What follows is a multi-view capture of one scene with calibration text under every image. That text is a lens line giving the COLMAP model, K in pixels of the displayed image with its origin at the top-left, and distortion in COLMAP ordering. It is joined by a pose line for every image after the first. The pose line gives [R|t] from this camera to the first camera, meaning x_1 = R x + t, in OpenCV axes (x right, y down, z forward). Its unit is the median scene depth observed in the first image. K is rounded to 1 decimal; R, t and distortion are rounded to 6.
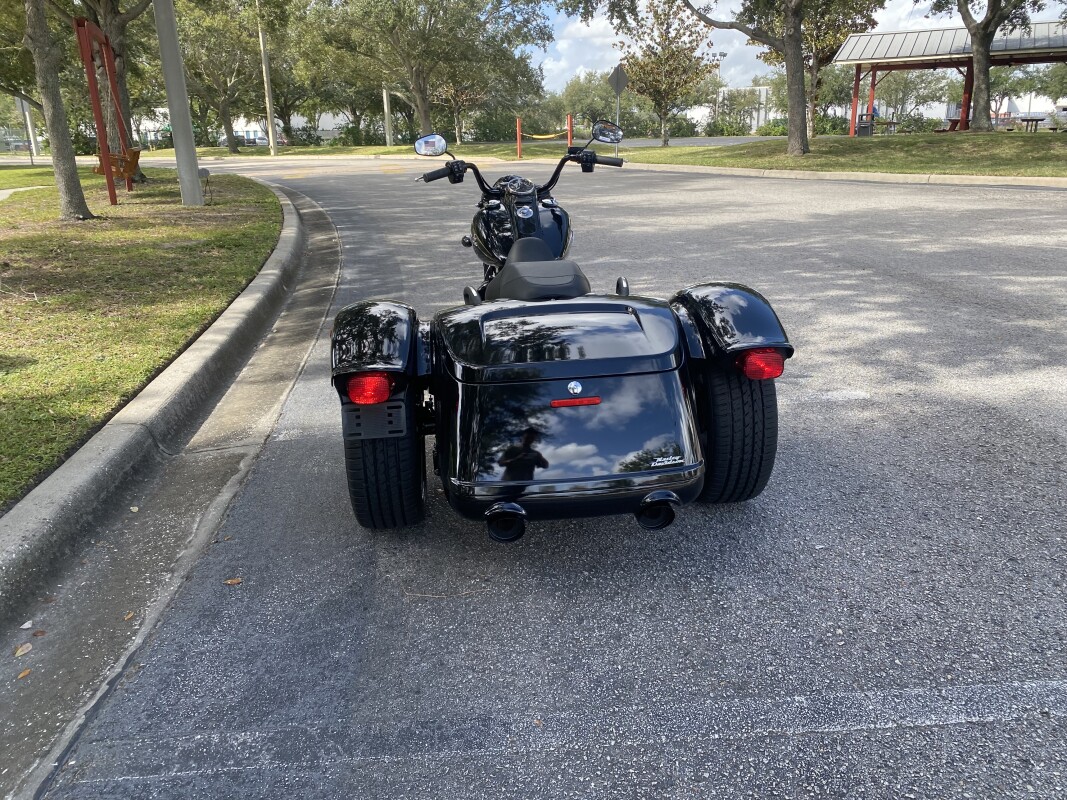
lens RADIAL K [[811.5, 0, 530.2], [0, 811.5, 399.8], [0, 0, 1]] dist [0.015613, -0.010917]
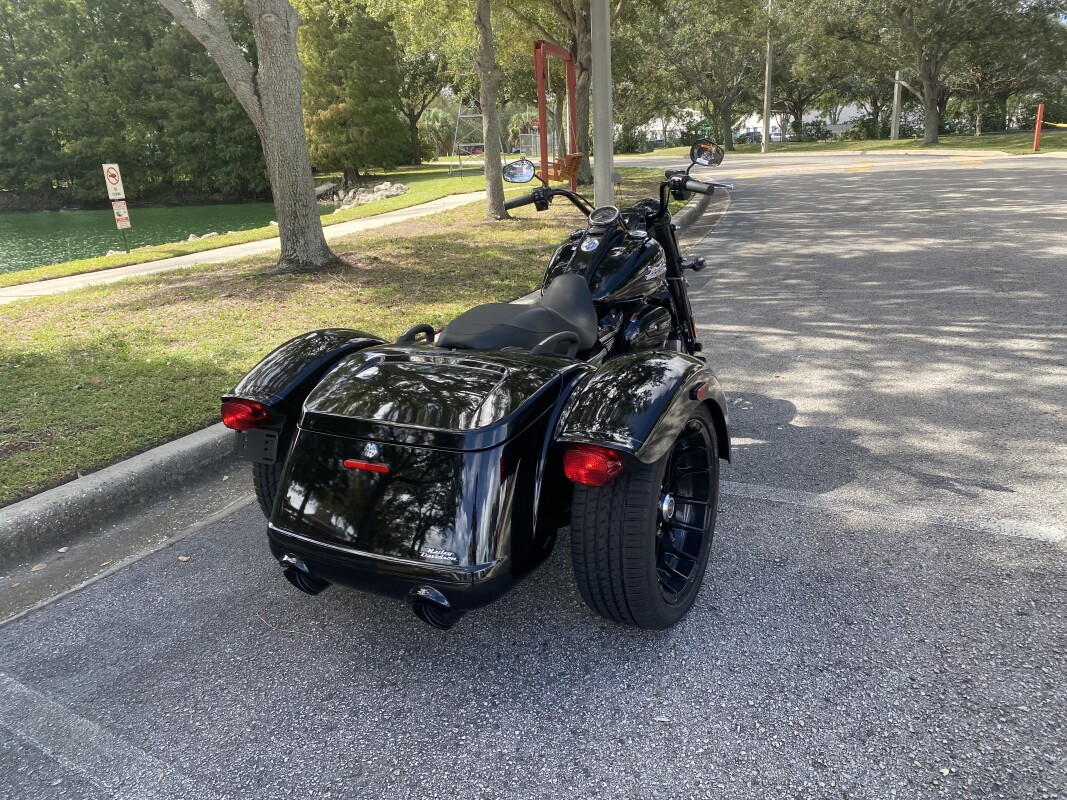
lens RADIAL K [[811.5, 0, 530.2], [0, 811.5, 399.8], [0, 0, 1]] dist [0.015613, -0.010917]
pose [[0.816310, 0.154650, -0.556525, 0.061514], [-0.150561, 0.987154, 0.053473, -0.012958], [0.557646, 0.040141, 0.829108, 0.028700]]
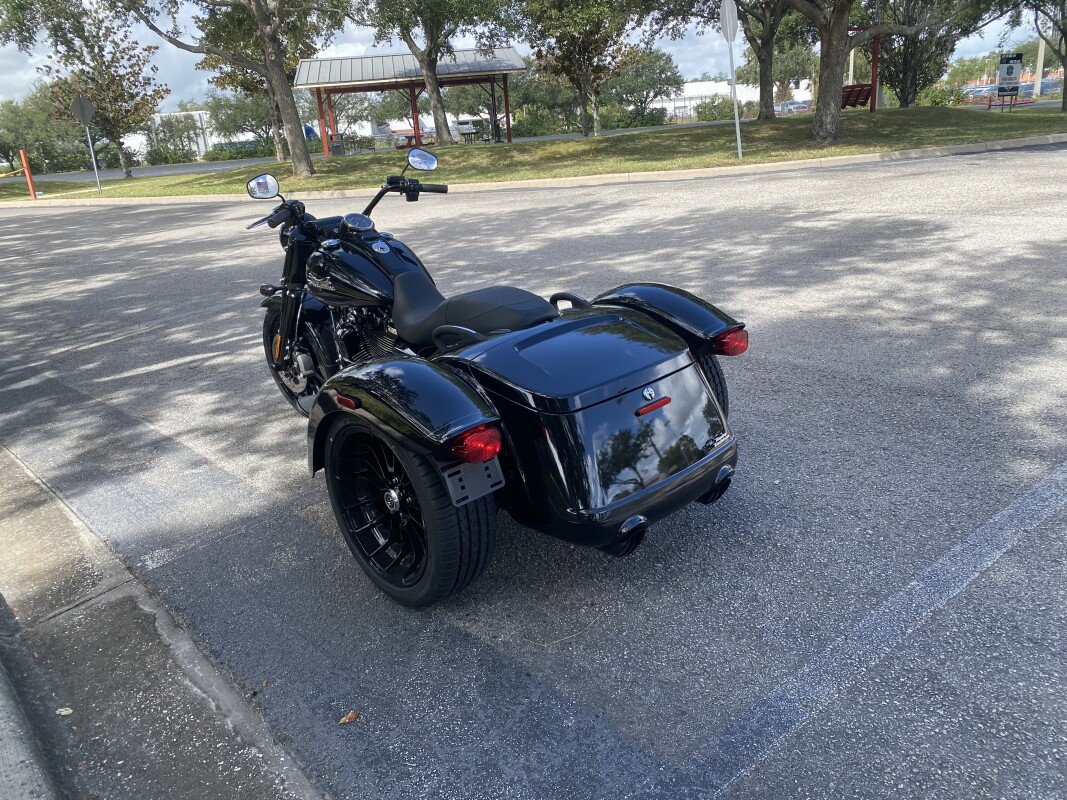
lens RADIAL K [[811.5, 0, 530.2], [0, 811.5, 399.8], [0, 0, 1]] dist [0.015613, -0.010917]
pose [[0.809084, -0.224927, 0.542947, -0.055568], [0.238543, 0.970024, 0.046383, -0.007991], [-0.537104, 0.091988, 0.838485, 0.016471]]
